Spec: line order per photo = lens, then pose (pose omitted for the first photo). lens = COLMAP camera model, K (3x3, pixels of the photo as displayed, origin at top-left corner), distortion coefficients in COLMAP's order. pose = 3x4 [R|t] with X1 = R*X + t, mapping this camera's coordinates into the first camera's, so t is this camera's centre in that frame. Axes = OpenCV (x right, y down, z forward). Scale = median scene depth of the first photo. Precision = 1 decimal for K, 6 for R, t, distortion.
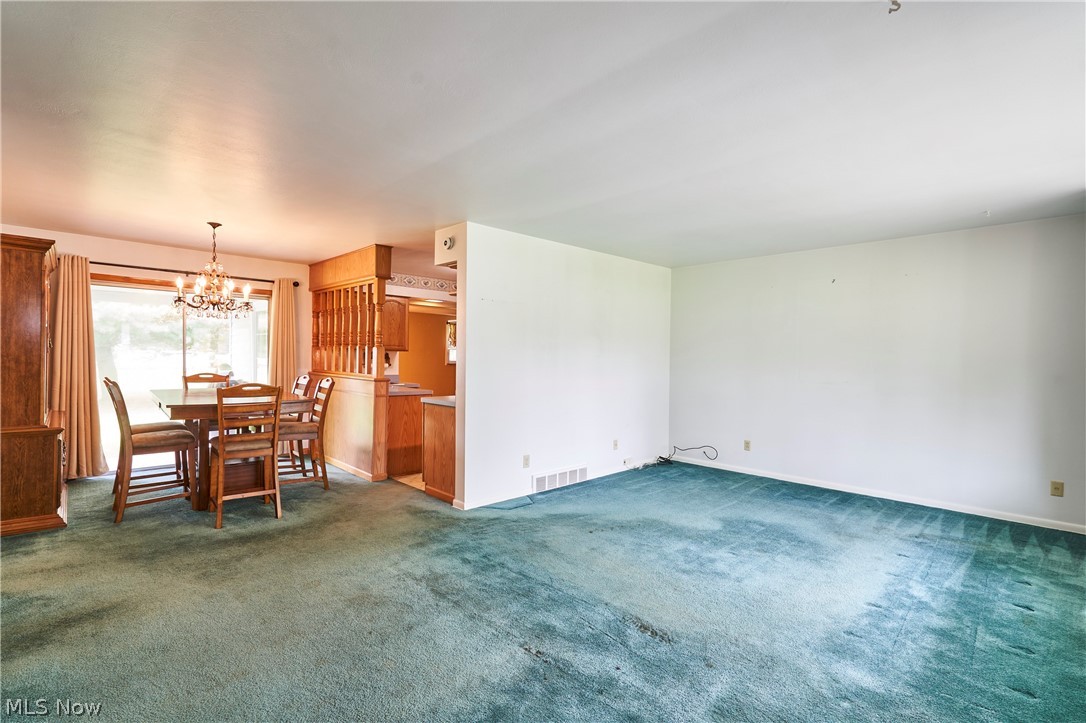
lens RADIAL K [[504.3, 0, 545.4], [0, 504.3, 359.7], [0, 0, 1]] dist [-0.003461, 0.000762]
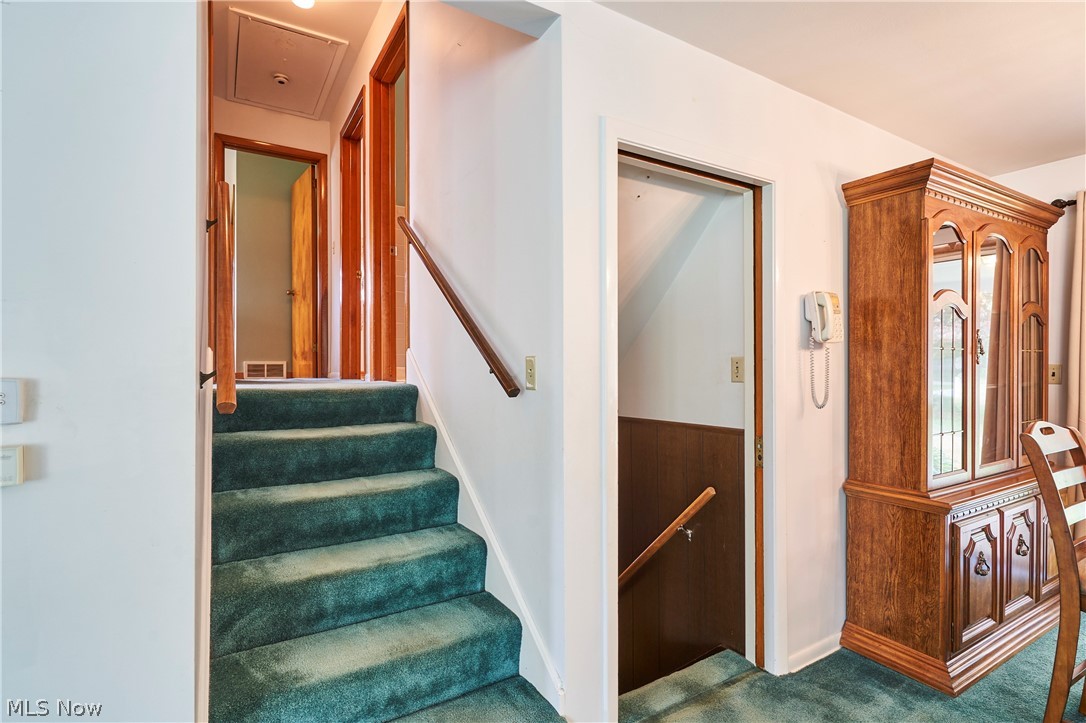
lens RADIAL K [[531.3, 0, 541.6], [0, 531.3, 369.2], [0, 0, 1]] dist [-0.000604, 0.000052]
pose [[-0.216034, -0.011451, -0.976319, -0.309753], [-0.002393, 0.999934, -0.011198, -0.000545], [0.976383, -0.000083, -0.216047, 0.679591]]
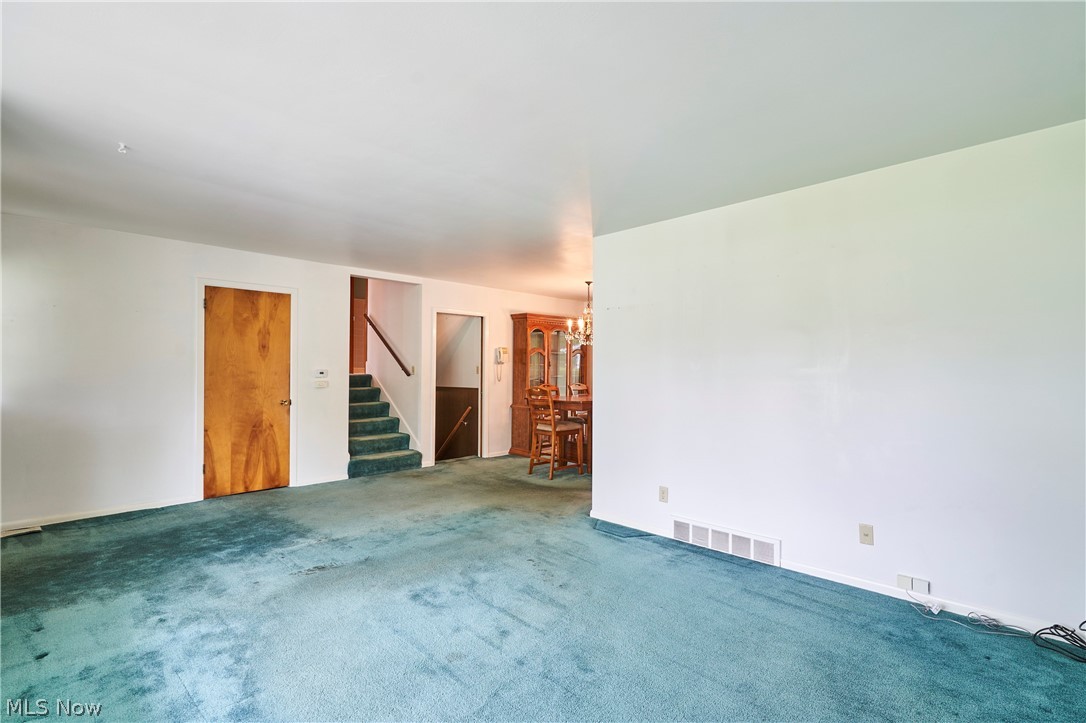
lens RADIAL K [[504.3, 0, 546.5], [0, 504.3, 363.3], [0, 0, 1]] dist [-0.003461, 0.000762]
pose [[0.026938, -0.025020, -0.999324, 0.973997], [-0.009505, 0.999635, -0.025284, 0.013554], [0.999592, 0.010179, 0.026691, 0.978745]]
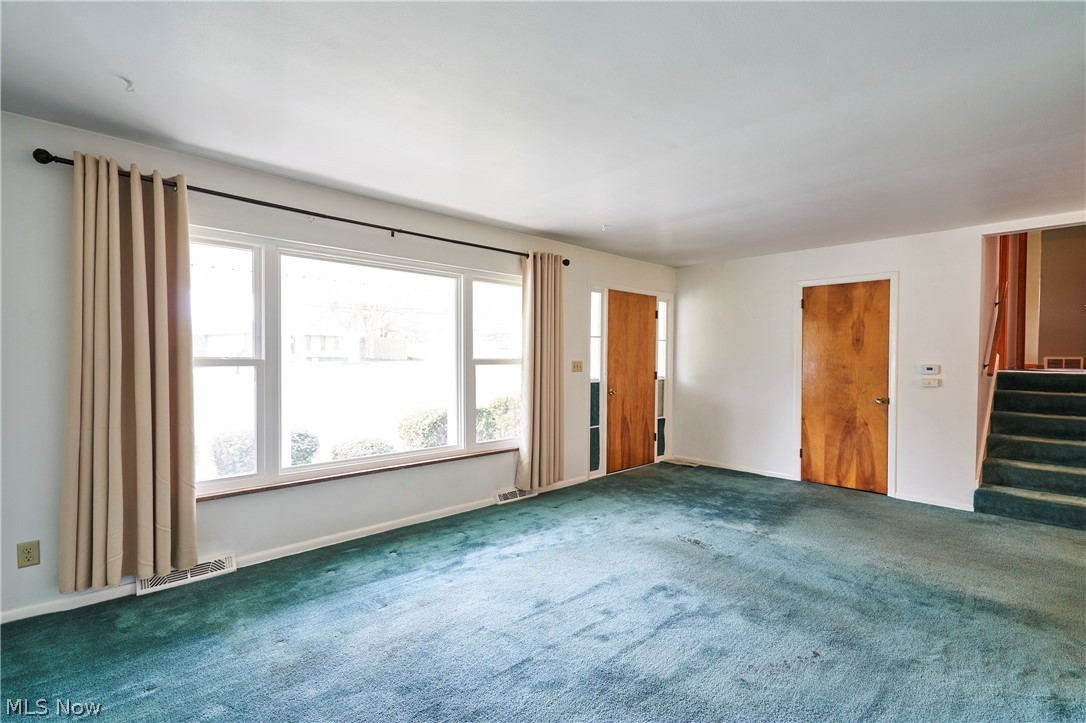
lens RADIAL K [[504.3, 0, 540.6], [0, 504.3, 363.4], [0, 0, 1]] dist [-0.003461, 0.000762]
pose [[-0.999764, -0.019667, 0.009223, 0.403350], [-0.019538, 0.999712, 0.013931, -0.000293], [-0.009495, 0.013748, -0.999860, 1.553937]]
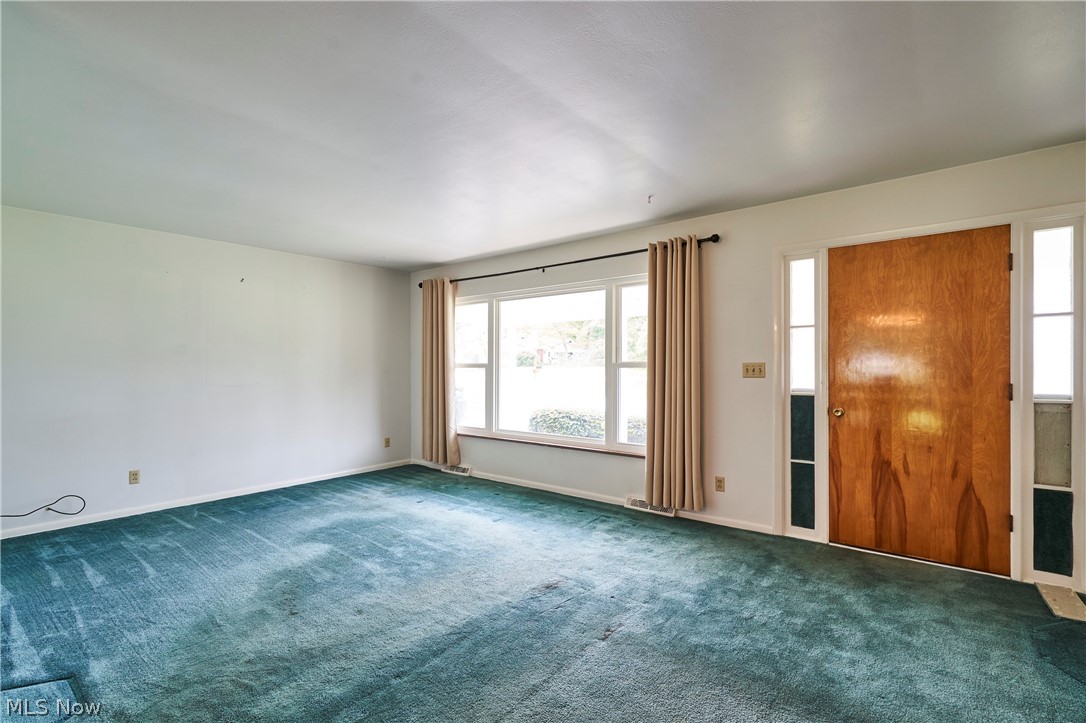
lens RADIAL K [[504.3, 0, 544.7], [0, 504.3, 363.2], [0, 0, 1]] dist [-0.003461, 0.000762]
pose [[-0.122972, -0.010351, 0.992356, -0.616588], [0.007060, 0.999911, 0.011305, -0.003975], [-0.992385, 0.008396, -0.122888, 0.729968]]
